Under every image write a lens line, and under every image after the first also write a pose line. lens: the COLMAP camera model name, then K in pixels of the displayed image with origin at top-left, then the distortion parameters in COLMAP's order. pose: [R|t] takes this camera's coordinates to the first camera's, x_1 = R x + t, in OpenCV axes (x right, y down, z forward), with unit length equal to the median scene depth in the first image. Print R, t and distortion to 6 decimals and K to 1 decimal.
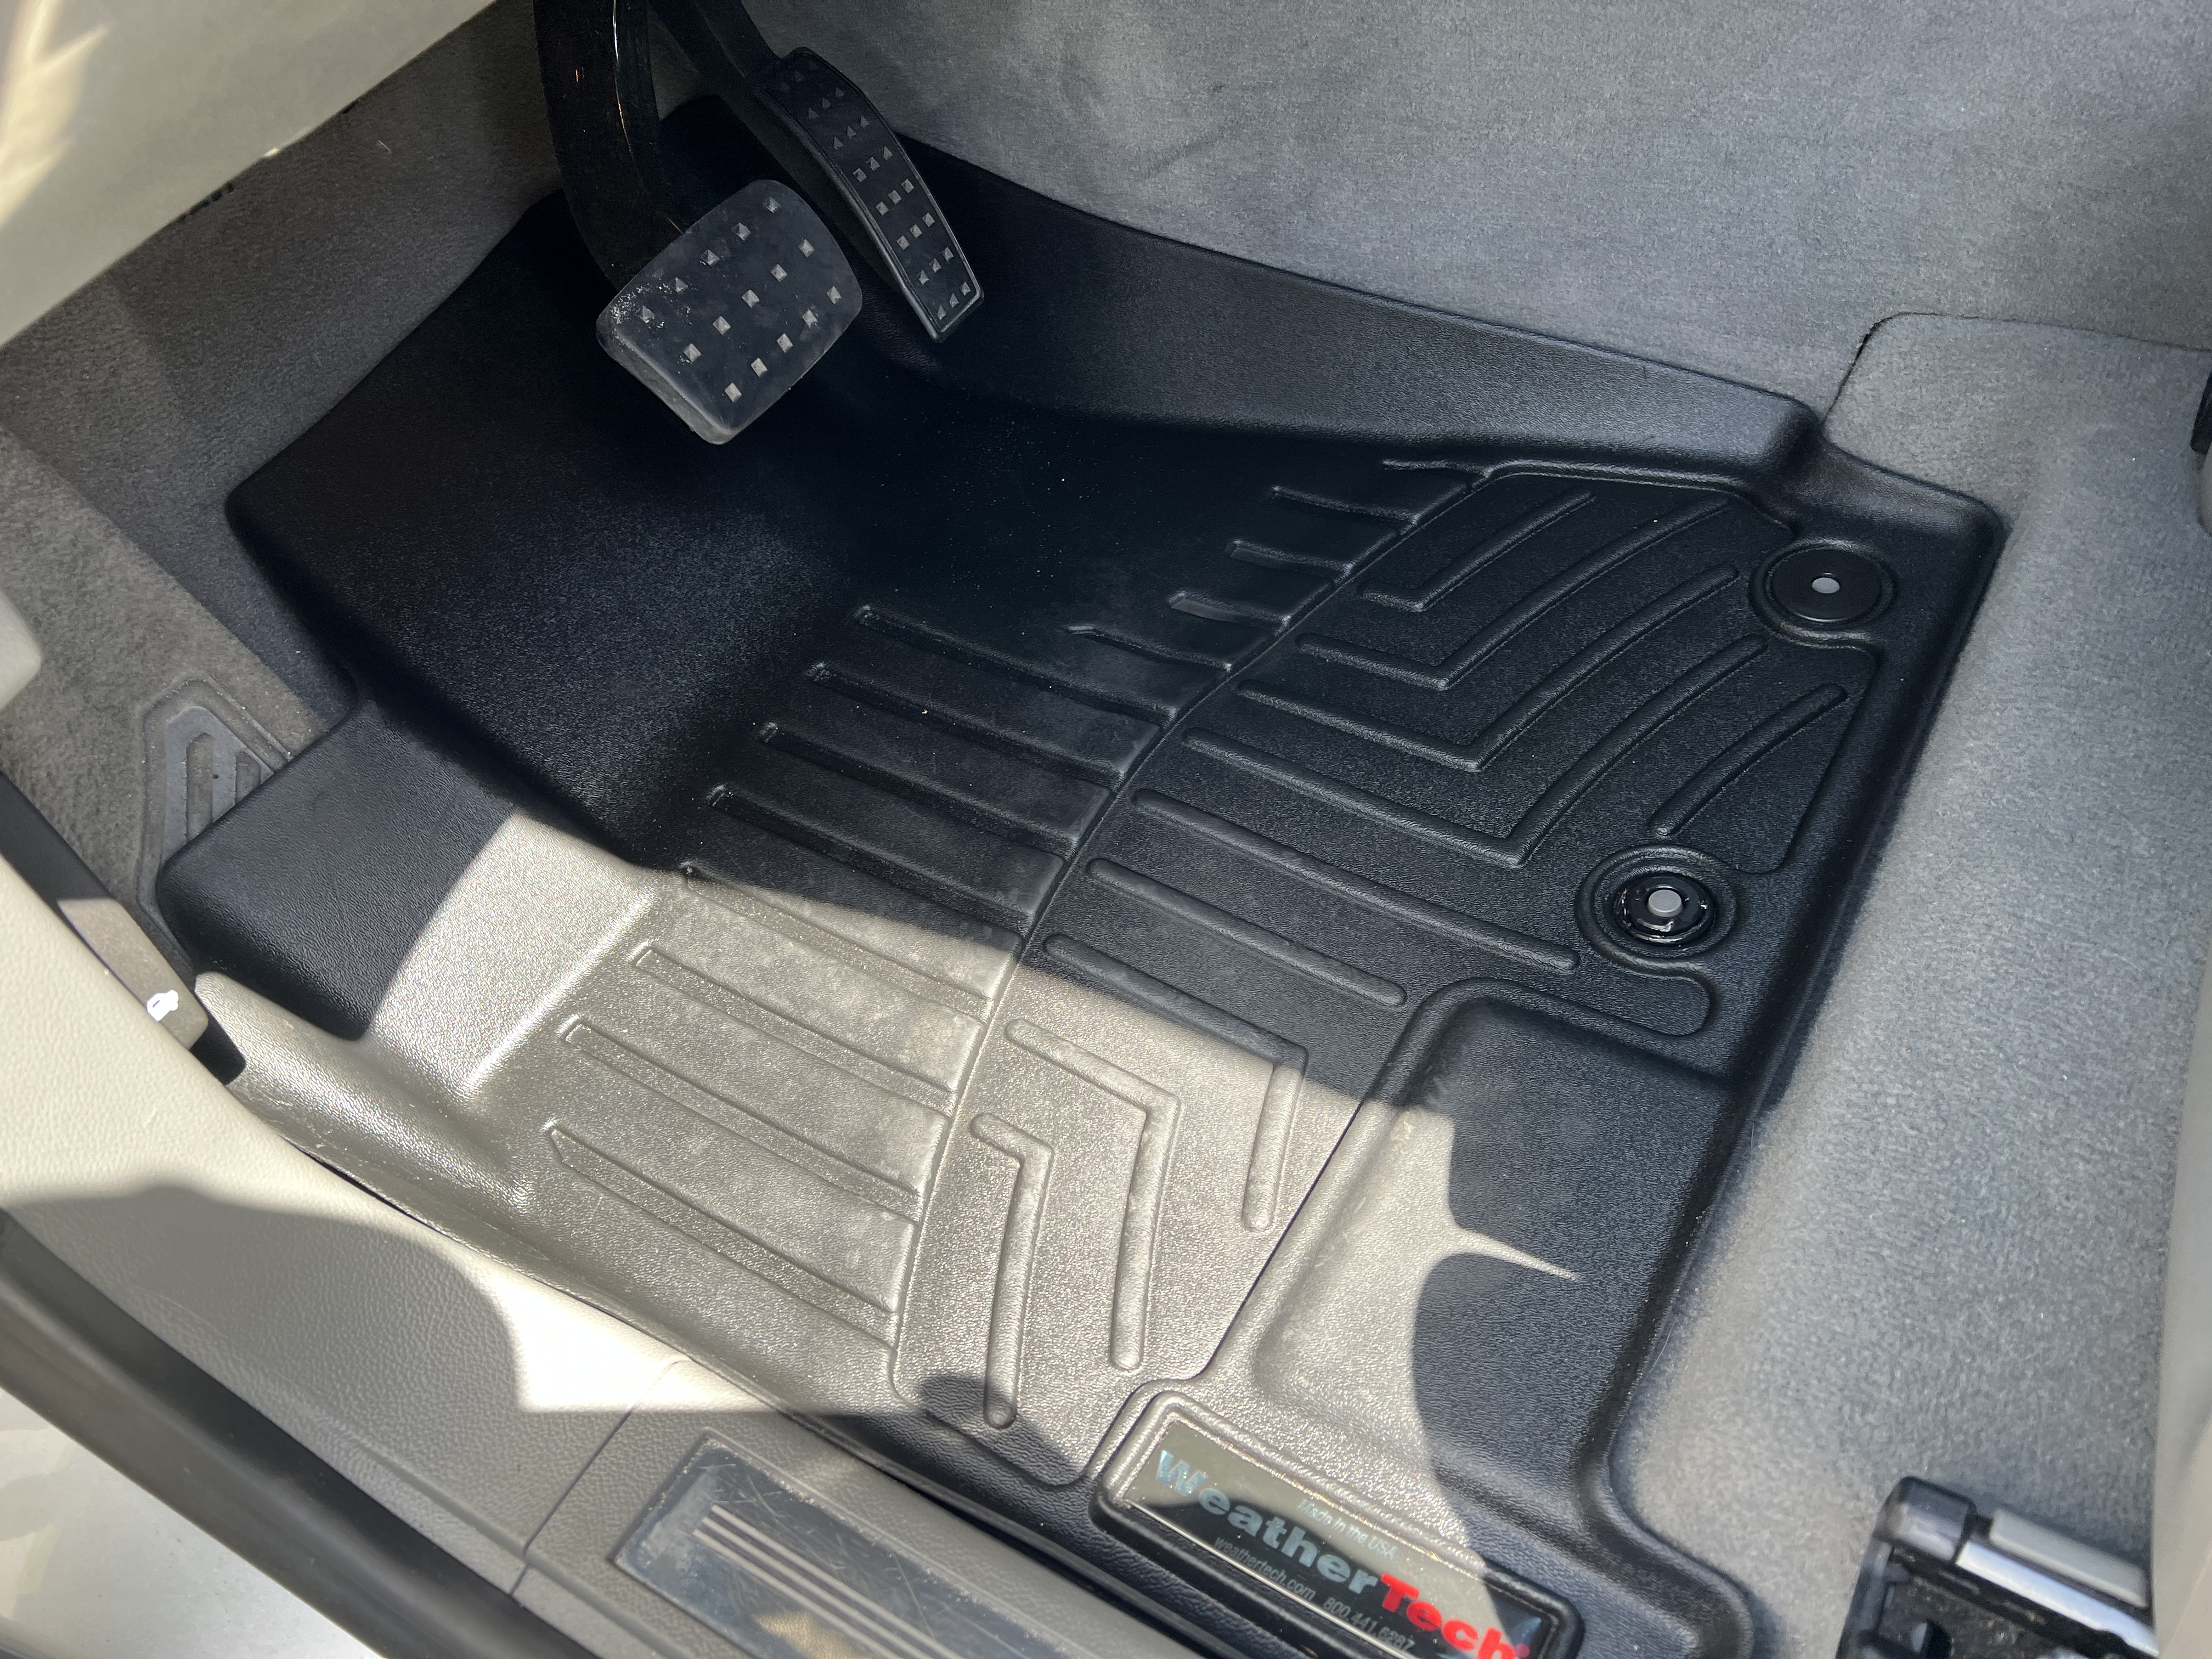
lens RADIAL K [[1671.3, 0, 1112.6], [0, 1671.3, 829.7], [0, 0, 1]] dist [0.057080, -0.065288]
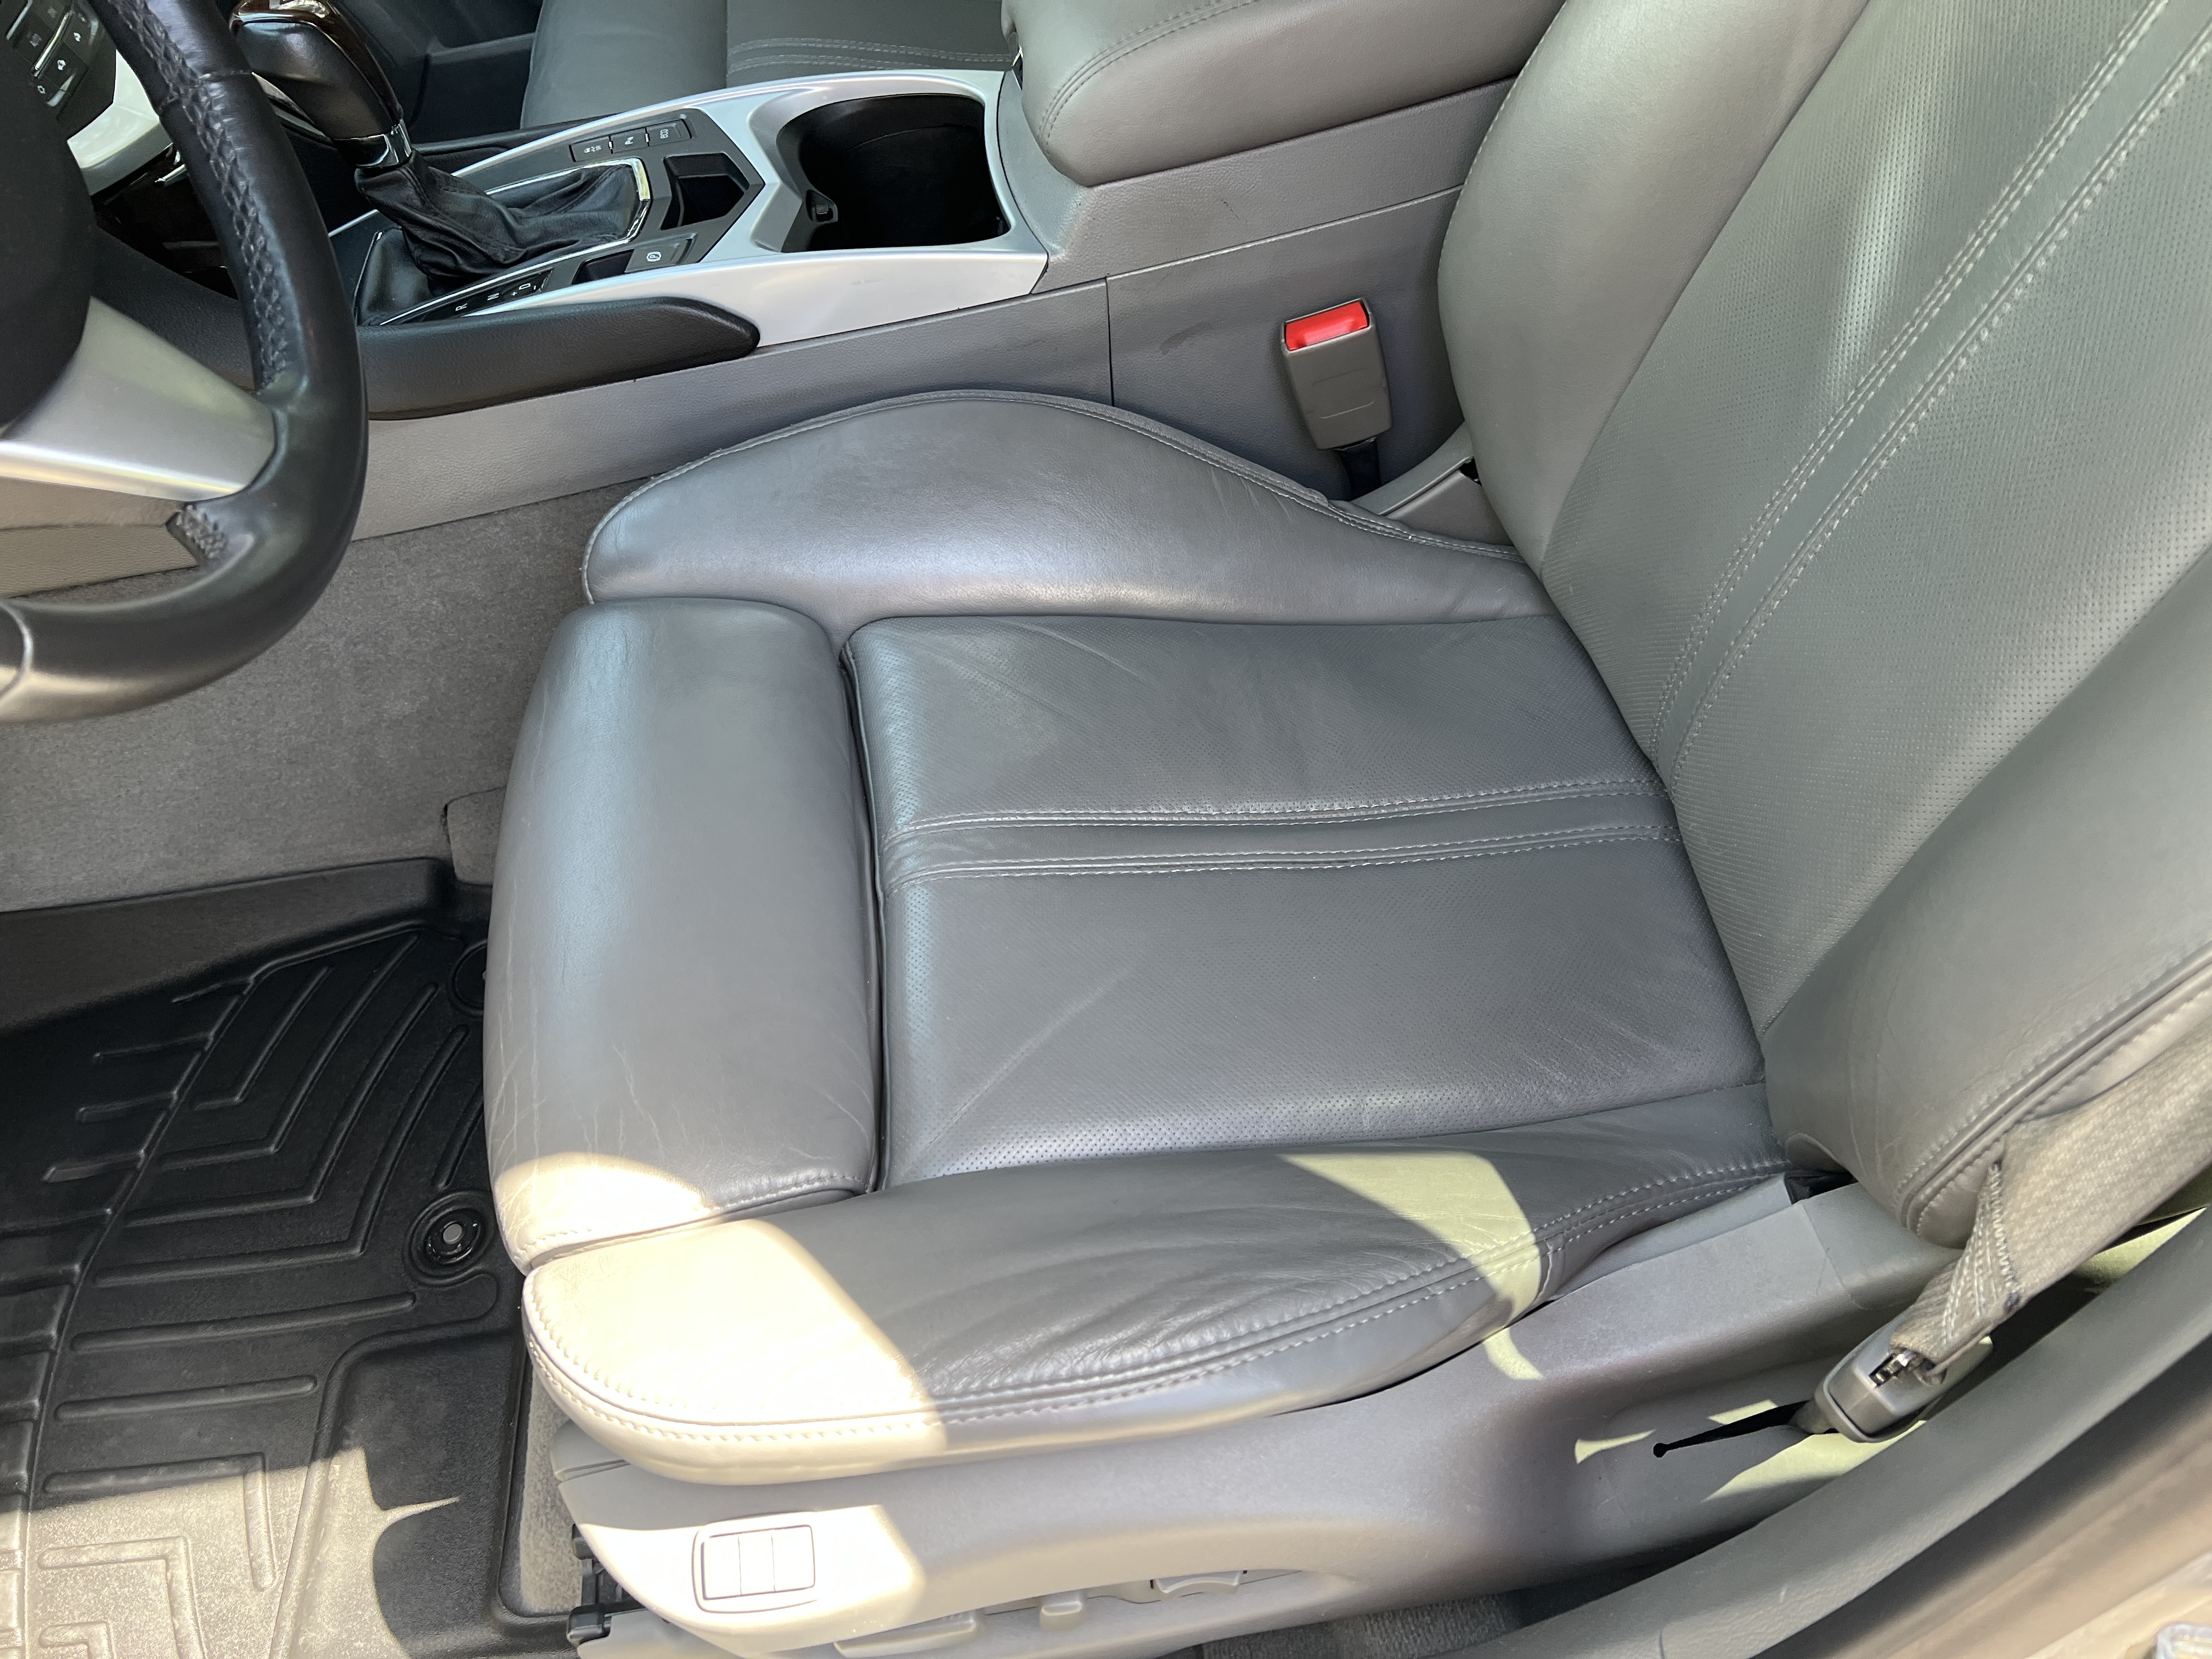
lens RADIAL K [[1671.3, 0, 1104.7], [0, 1671.3, 823.5], [0, 0, 1]] dist [0.057080, -0.065288]
pose [[0.787065, -0.411638, 0.459438, 0.231168], [0.441230, 0.896160, 0.047050, -0.100449], [-0.431097, 0.165687, 0.886963, -0.684284]]
